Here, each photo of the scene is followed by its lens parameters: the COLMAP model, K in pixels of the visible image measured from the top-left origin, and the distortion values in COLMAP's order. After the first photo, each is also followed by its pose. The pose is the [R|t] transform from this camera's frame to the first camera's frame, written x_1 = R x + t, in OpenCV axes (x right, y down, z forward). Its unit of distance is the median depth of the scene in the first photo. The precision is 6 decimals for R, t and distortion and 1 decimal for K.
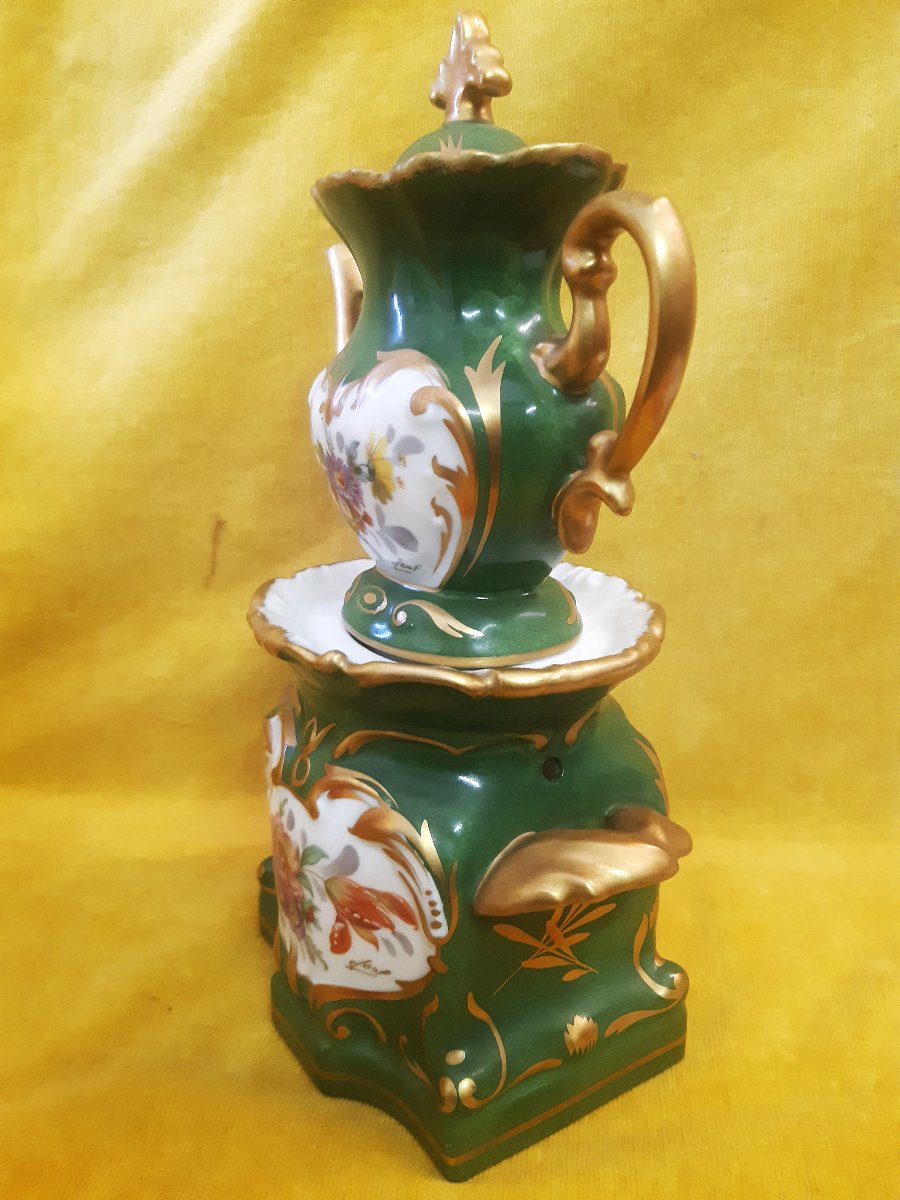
lens RADIAL K [[1008.3, 0, 418.4], [0, 1008.3, 586.1], [0, 0, 1]] dist [0.014449, -0.010644]
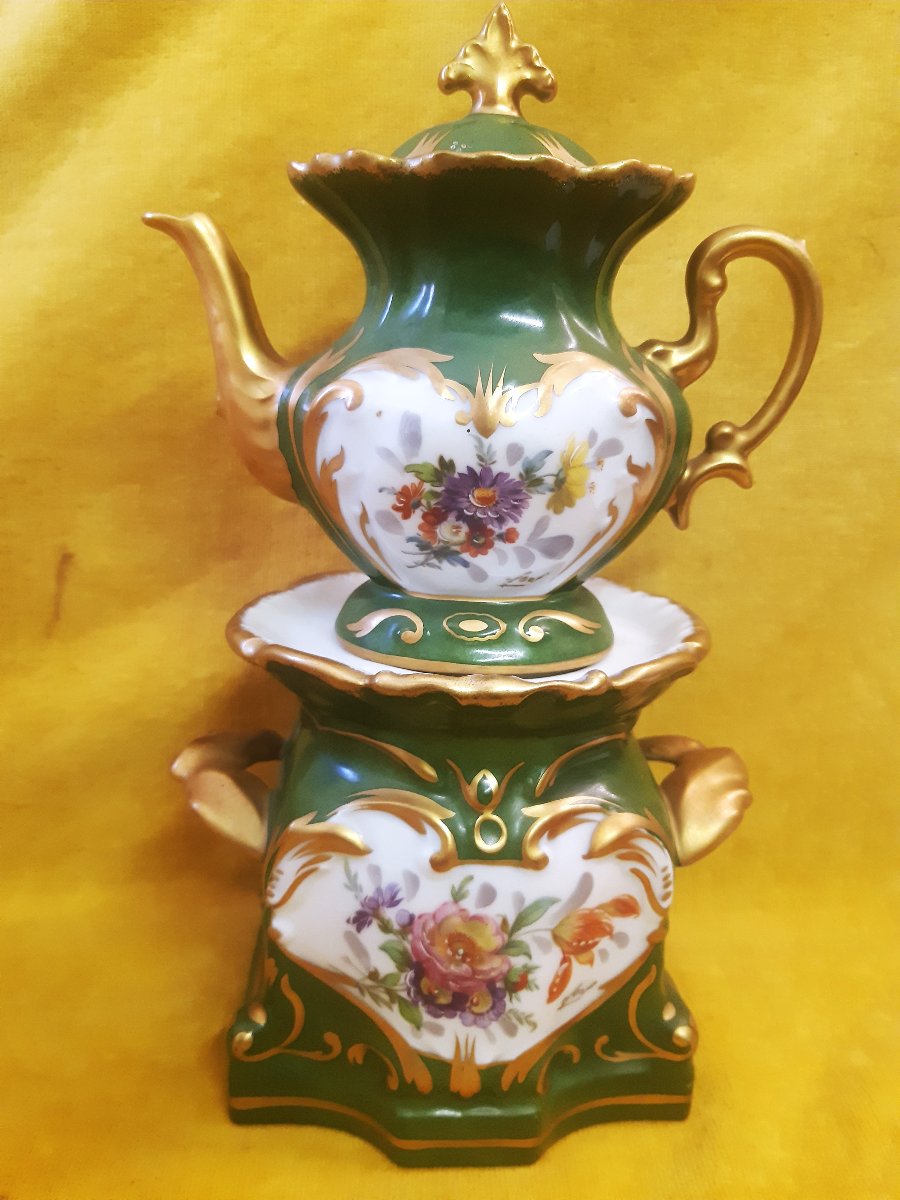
lens RADIAL K [[1014.0, 0, 447.2], [0, 1014.0, 577.1], [0, 0, 1]] dist [0.006826, -0.047562]
pose [[0.463799, -0.193270, 0.864602, -0.881787], [0.197245, 0.973947, 0.111904, -0.143555], [-0.863704, 0.118638, 0.489837, 0.599142]]
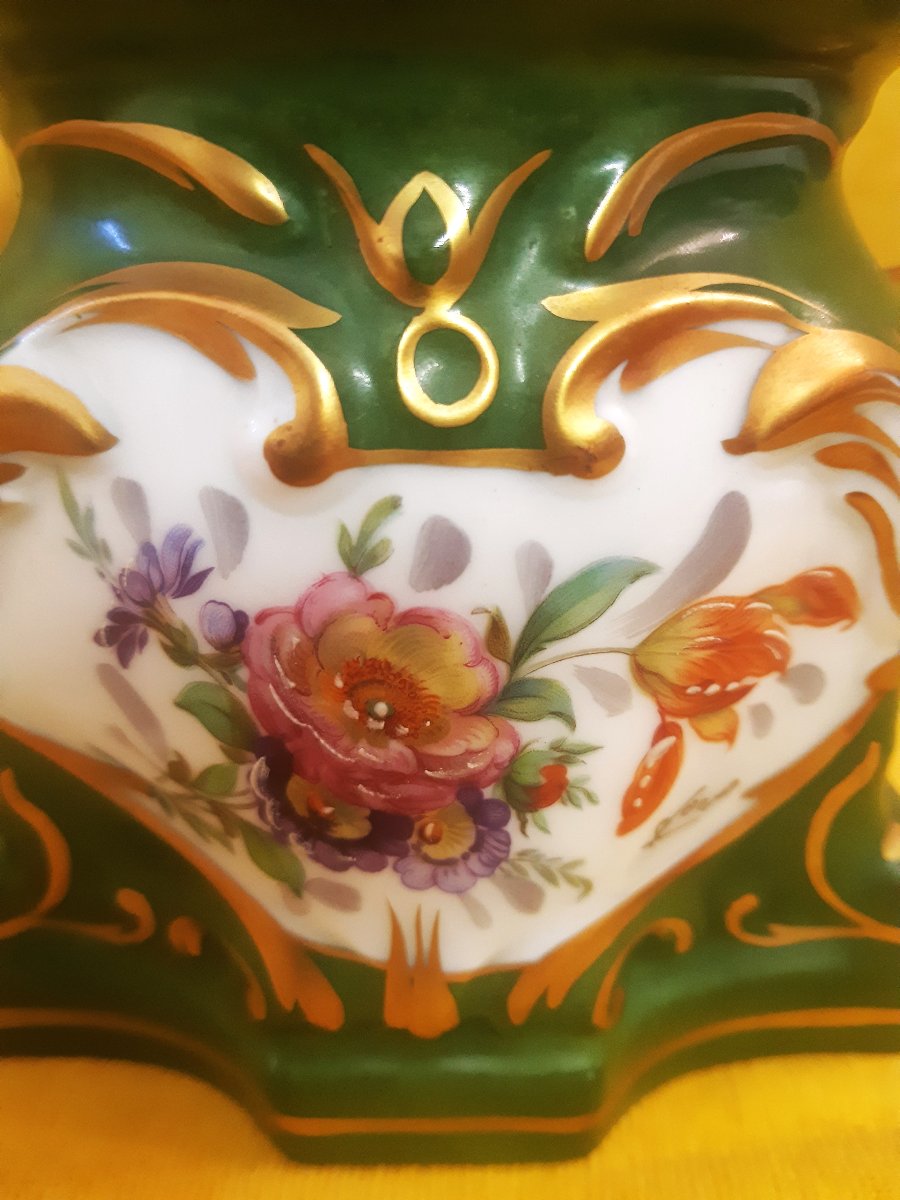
lens RADIAL K [[1008.3, 0, 418.4], [0, 1008.3, 586.1], [0, 0, 1]] dist [0.014449, -0.010644]
pose [[0.529610, -0.377108, 0.759805, -0.379559], [0.244842, 0.925577, 0.288721, 0.160733], [-0.812136, 0.033123, 0.582527, 0.871884]]
